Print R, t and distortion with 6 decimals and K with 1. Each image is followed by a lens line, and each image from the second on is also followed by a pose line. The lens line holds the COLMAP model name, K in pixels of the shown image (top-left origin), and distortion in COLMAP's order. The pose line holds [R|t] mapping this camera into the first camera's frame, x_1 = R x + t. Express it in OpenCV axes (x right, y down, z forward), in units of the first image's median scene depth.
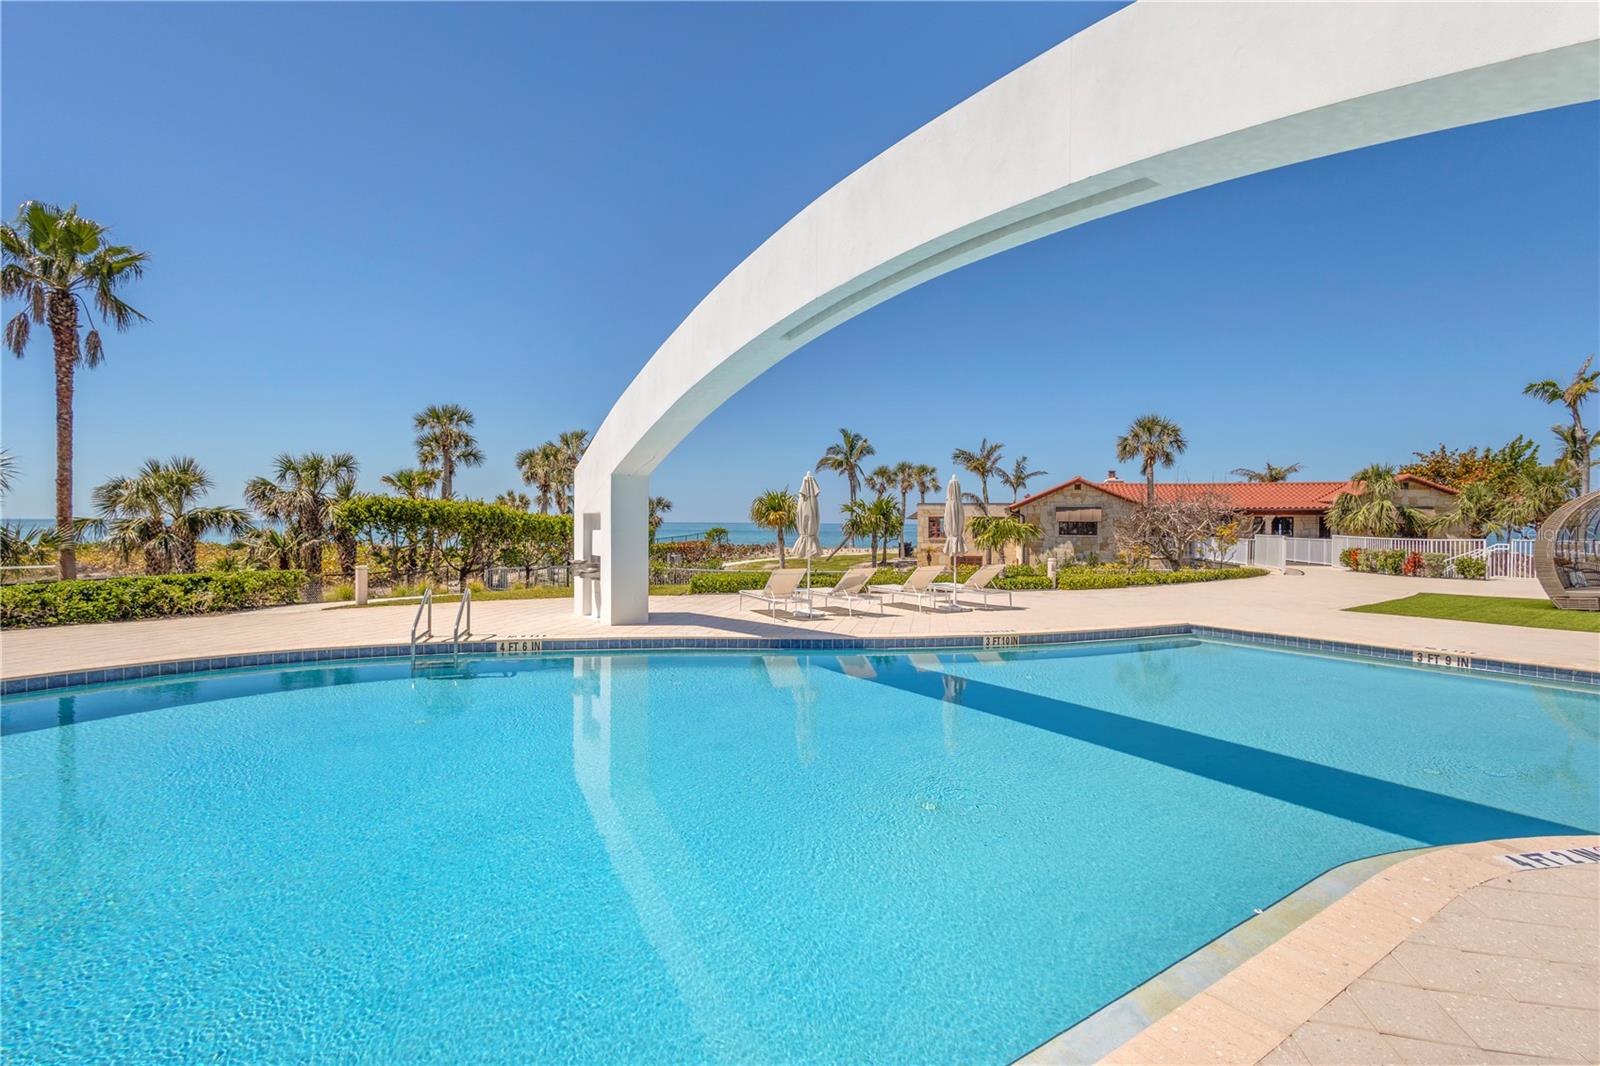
lens RADIAL K [[745.8, 0, 797.4], [0, 745.8, 530.0], [0, 0, 1]] dist [0.001578, -0.000611]
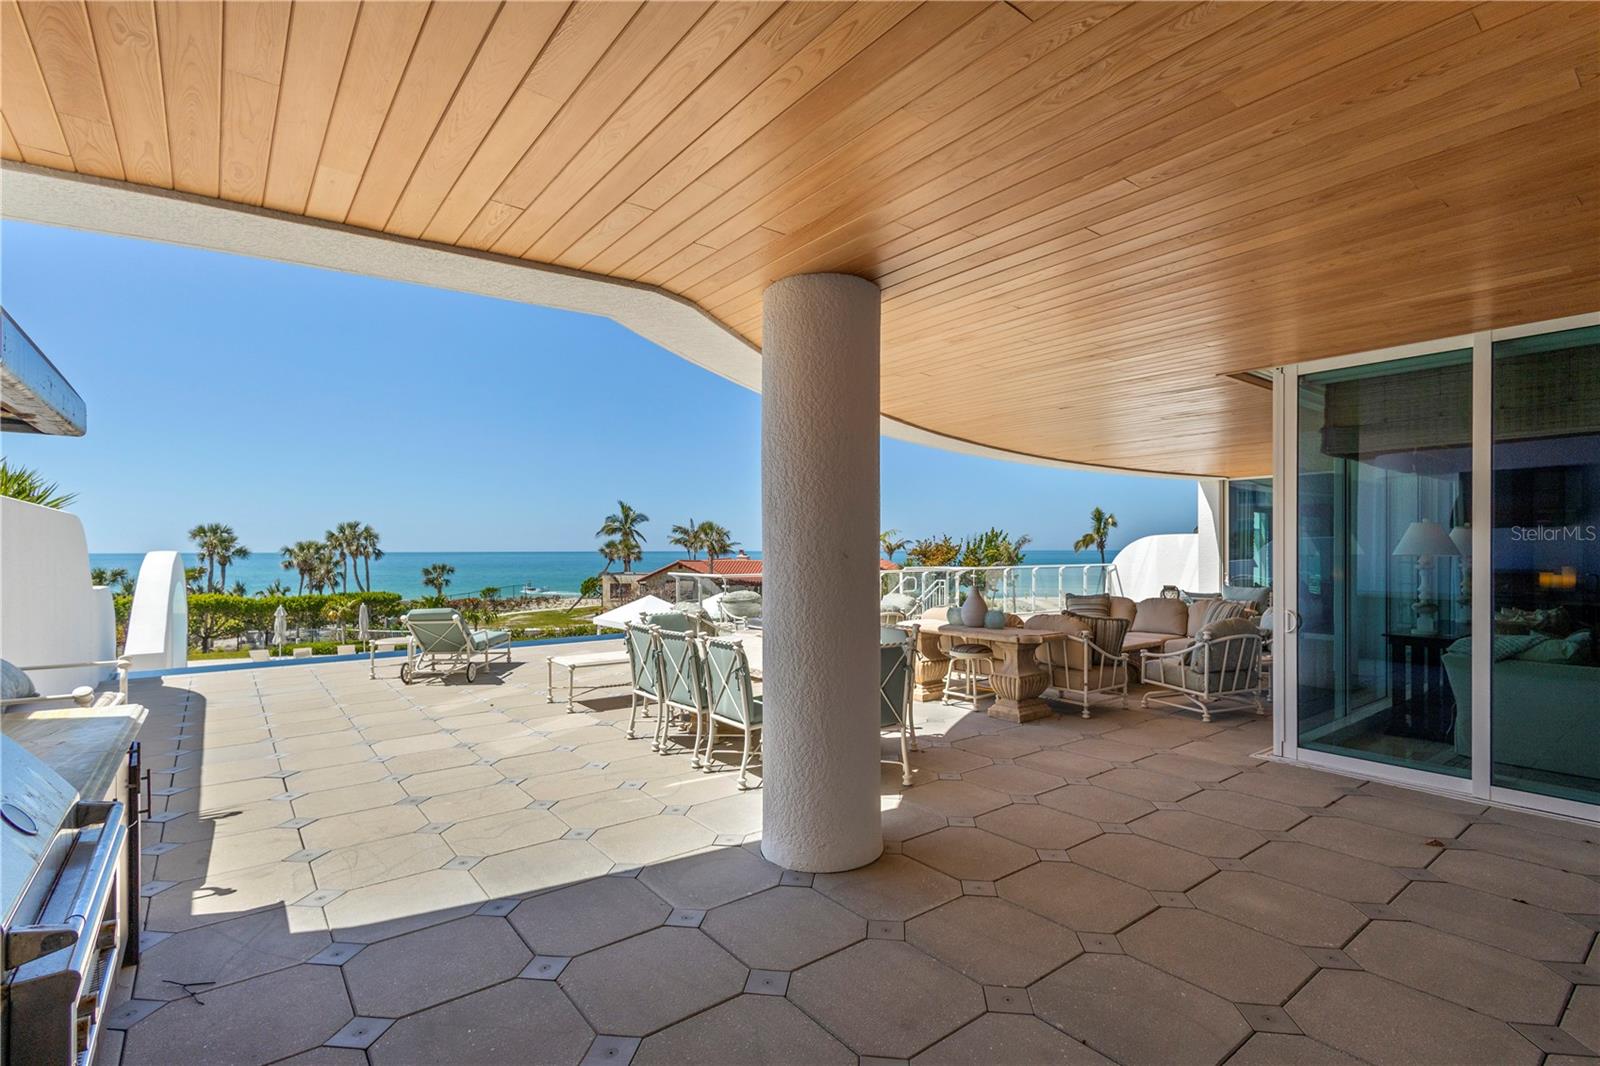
lens RADIAL K [[745.8, 0, 795.7], [0, 745.8, 559.3], [0, 0, 1]] dist [0.001578, -0.000611]
pose [[0.998560, -0.009433, 0.052813, 0.560995], [0.009237, 0.999950, 0.003953, -0.081445], [-0.052847, -0.003459, 0.998597, -0.506187]]
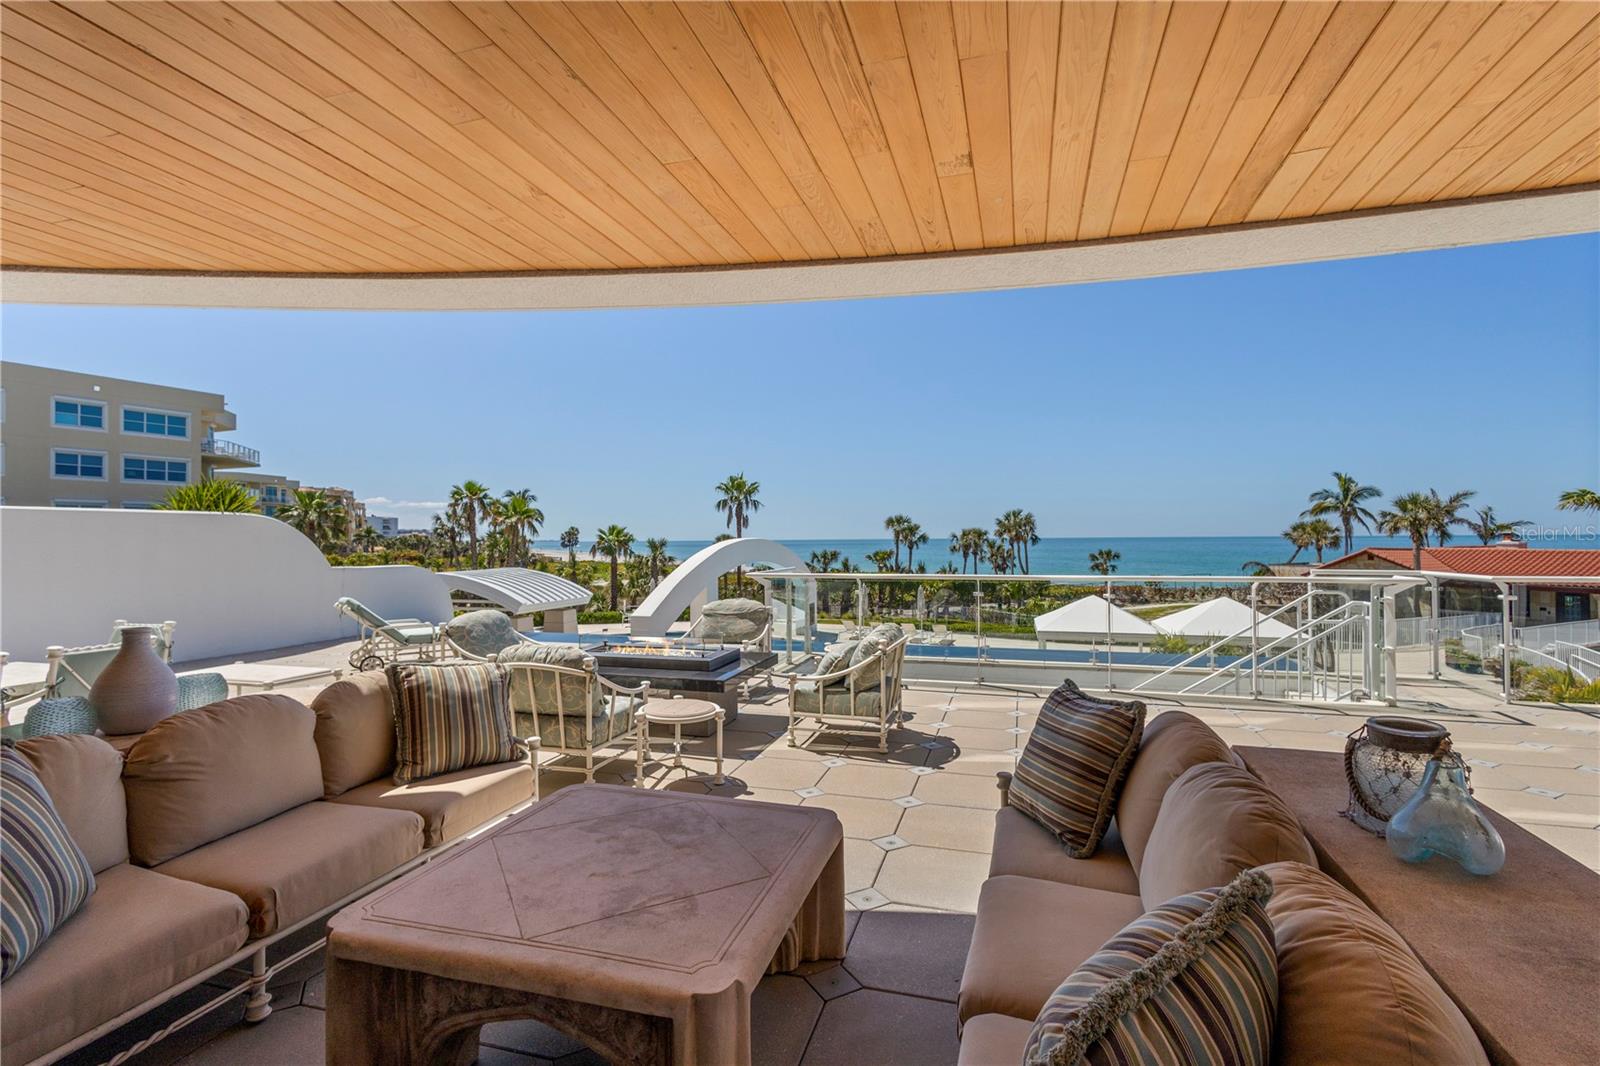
lens RADIAL K [[745.8, 0, 792.4], [0, 745.8, 527.4], [0, 0, 1]] dist [0.001578, -0.000611]
pose [[0.621583, -0.021813, -0.783044, 0.751227], [0.004271, 0.999692, -0.024458, -0.083070], [0.783336, 0.011858, 0.621485, -0.334688]]
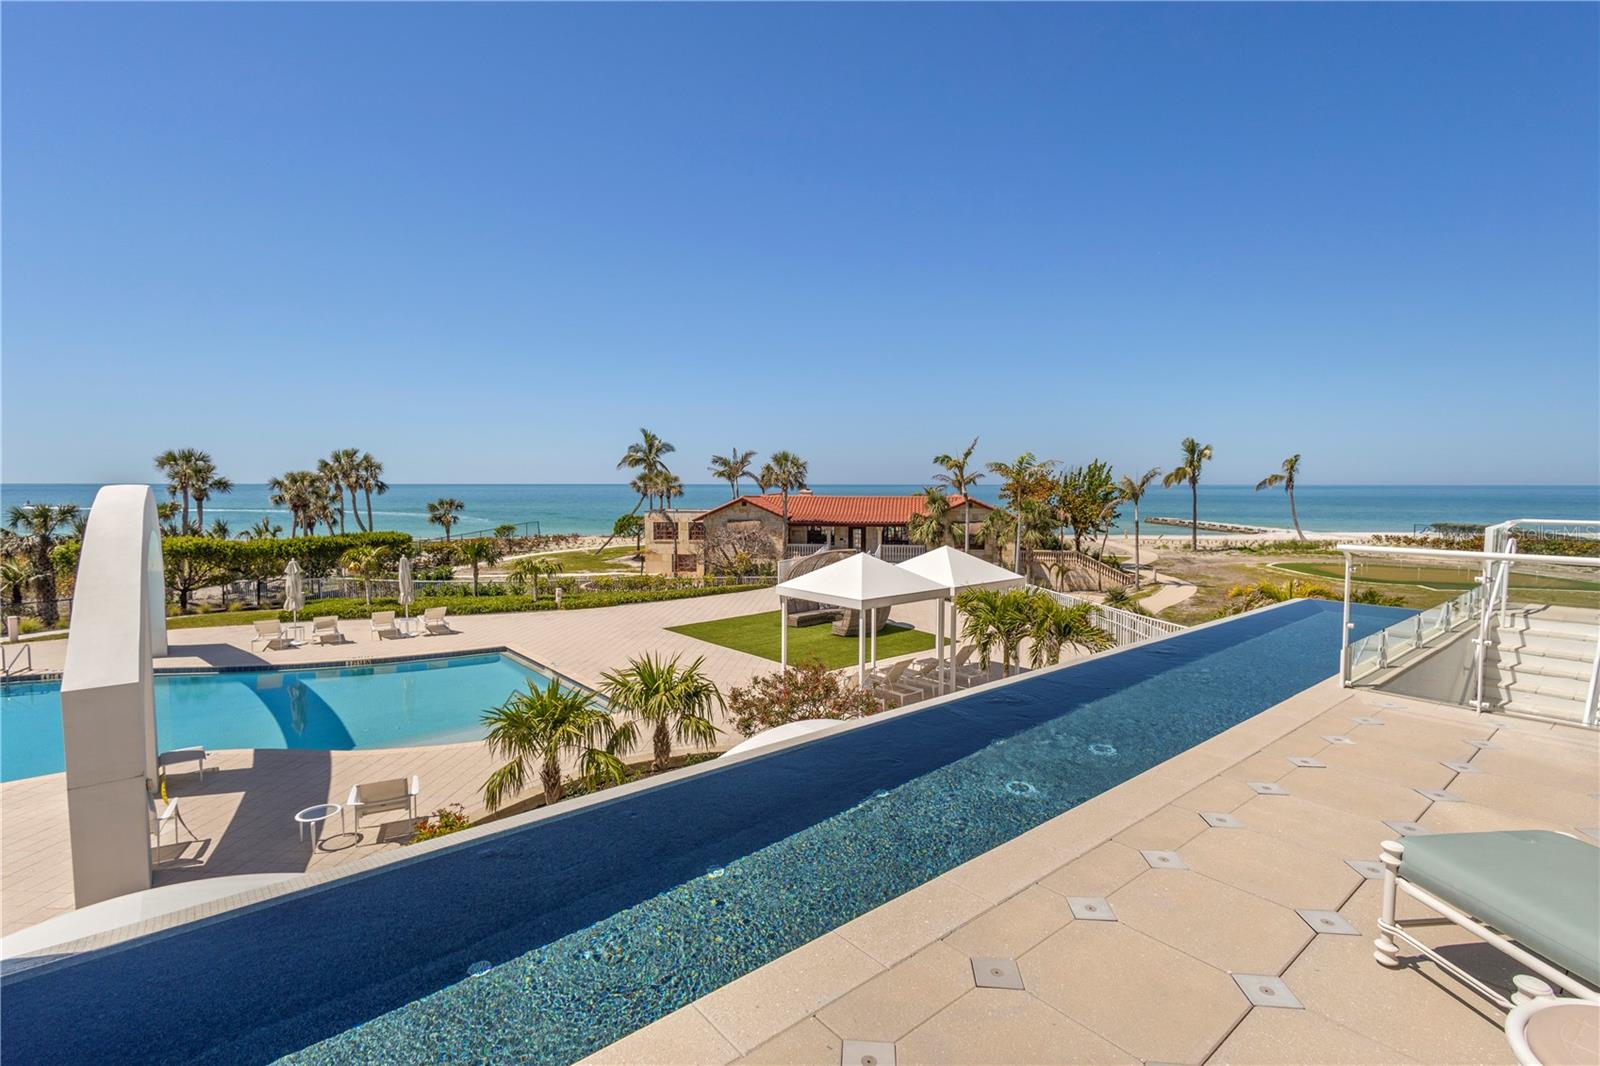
lens RADIAL K [[745.8, 0, 799.0], [0, 745.8, 545.6], [0, 0, 1]] dist [0.001578, -0.000611]
pose [[0.996214, -0.012649, 0.086008, 0.382476], [0.006234, 0.997205, 0.074450, -0.085131], [-0.086709, -0.073632, 0.993509, -0.279291]]
